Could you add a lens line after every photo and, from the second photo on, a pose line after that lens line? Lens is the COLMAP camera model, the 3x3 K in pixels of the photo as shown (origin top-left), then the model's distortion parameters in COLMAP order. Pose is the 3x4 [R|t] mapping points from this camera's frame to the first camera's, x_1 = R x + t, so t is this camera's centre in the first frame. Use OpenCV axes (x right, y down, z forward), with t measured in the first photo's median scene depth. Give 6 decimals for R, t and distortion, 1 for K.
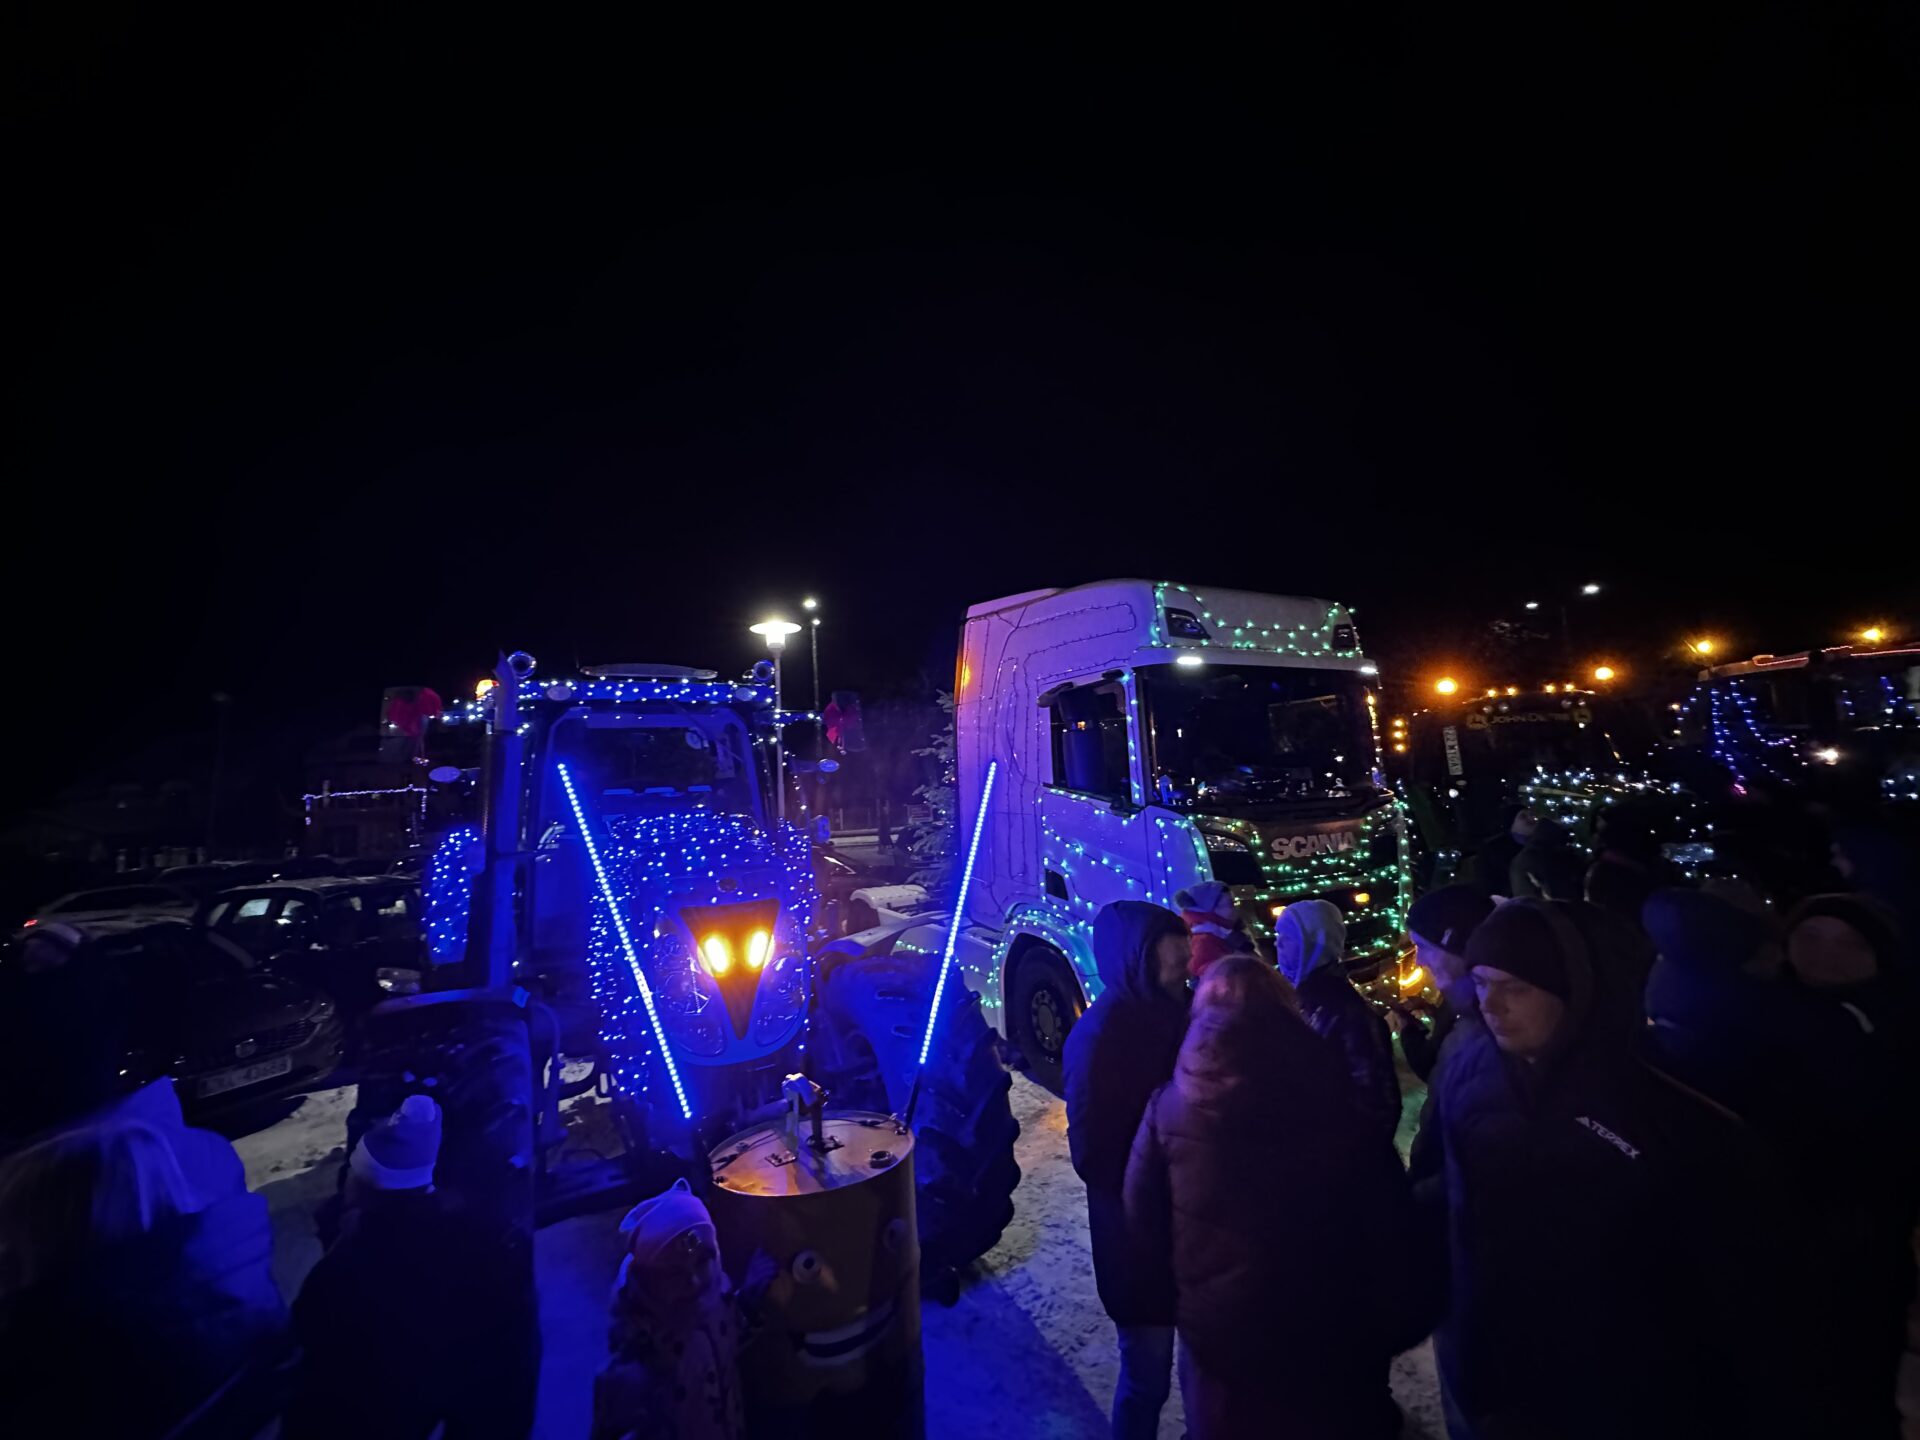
lens RADIAL K [[769.5, 0, 960.0], [0, 769.5, 720.0], [0, 0, 1]] dist [0.006336, 0.000520]
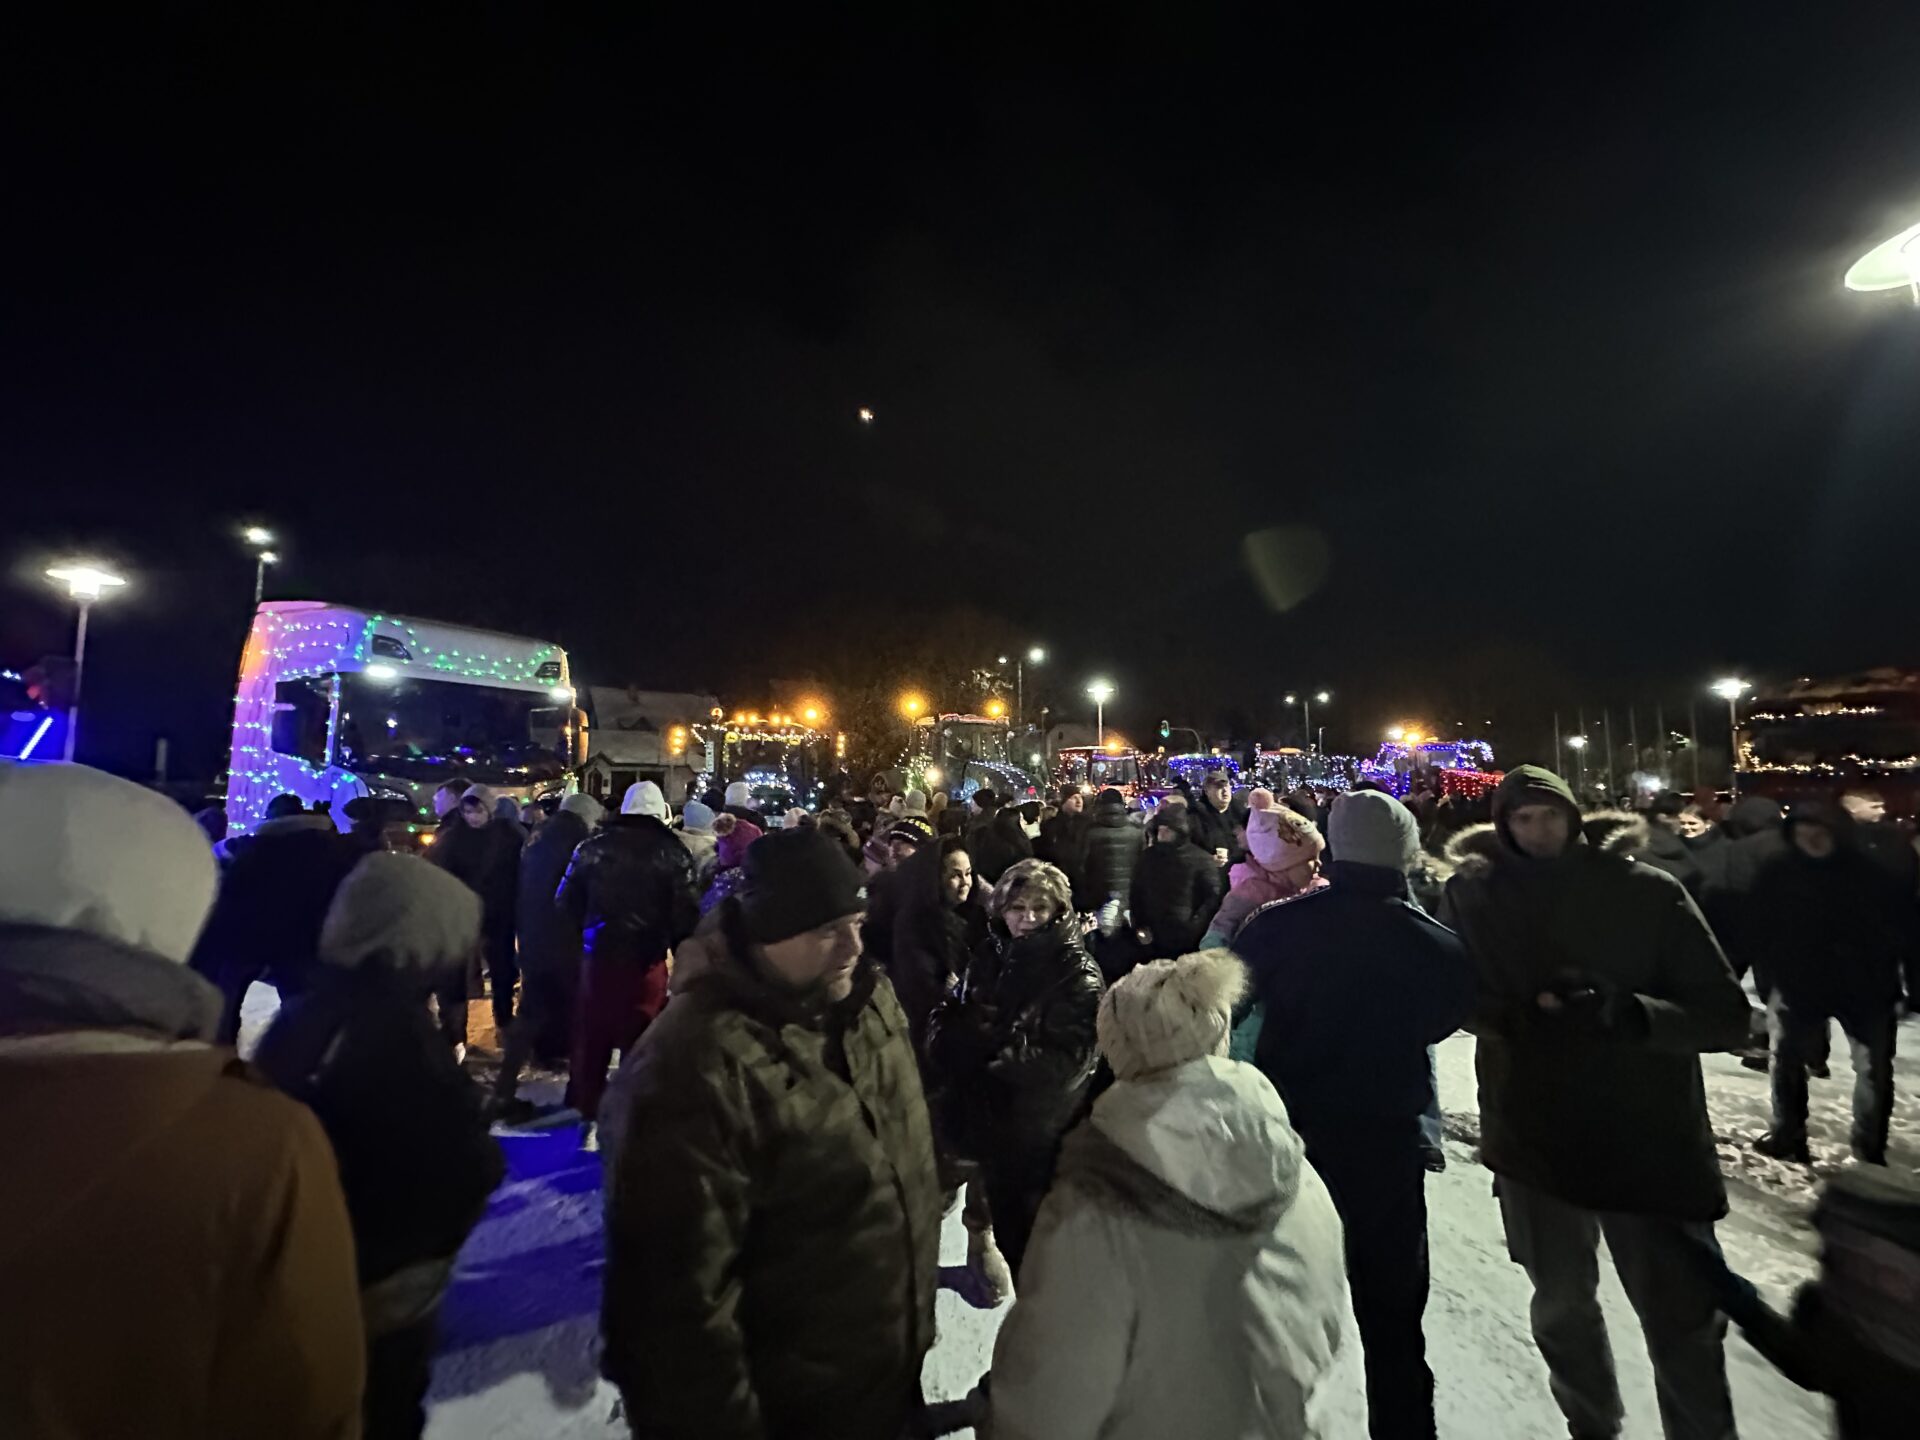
lens RADIAL K [[769.5, 0, 960.0], [0, 769.5, 720.0], [0, 0, 1]] dist [0.006336, 0.000520]
pose [[0.860864, 0.103542, 0.498189, 0.511584], [-0.102873, 0.994275, -0.028885, -0.054557], [-0.498328, -0.026384, 0.866587, -0.847418]]
